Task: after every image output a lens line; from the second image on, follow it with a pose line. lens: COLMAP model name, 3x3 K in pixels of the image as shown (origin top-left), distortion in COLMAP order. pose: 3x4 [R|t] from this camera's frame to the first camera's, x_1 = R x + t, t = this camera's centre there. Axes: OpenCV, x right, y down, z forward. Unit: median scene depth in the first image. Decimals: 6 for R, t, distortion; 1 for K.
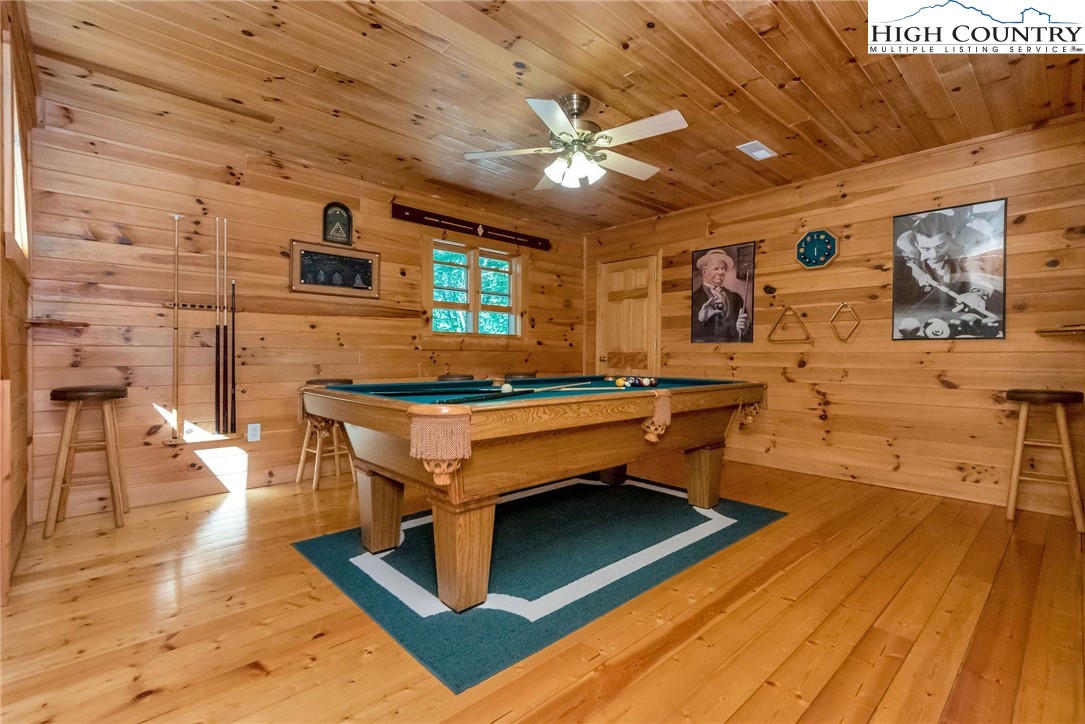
lens RADIAL K [[490.6, 0, 543.2], [0, 490.6, 358.2], [0, 0, 1]] dist [0.012232, -0.000746]
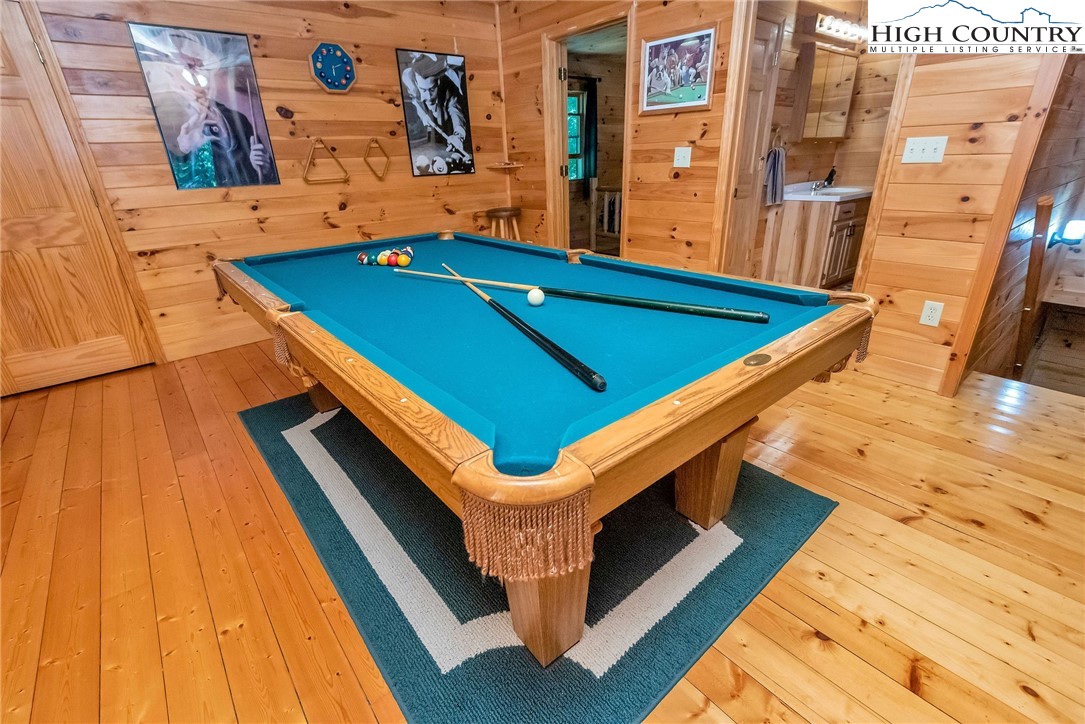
lens RADIAL K [[490.6, 0, 543.2], [0, 490.6, 358.2], [0, 0, 1]] dist [0.012232, -0.000746]
pose [[0.058595, -0.393507, 0.917452, -0.402696], [0.035507, 0.919271, 0.392020, -0.072697], [-0.997650, 0.009605, 0.067837, 0.539629]]
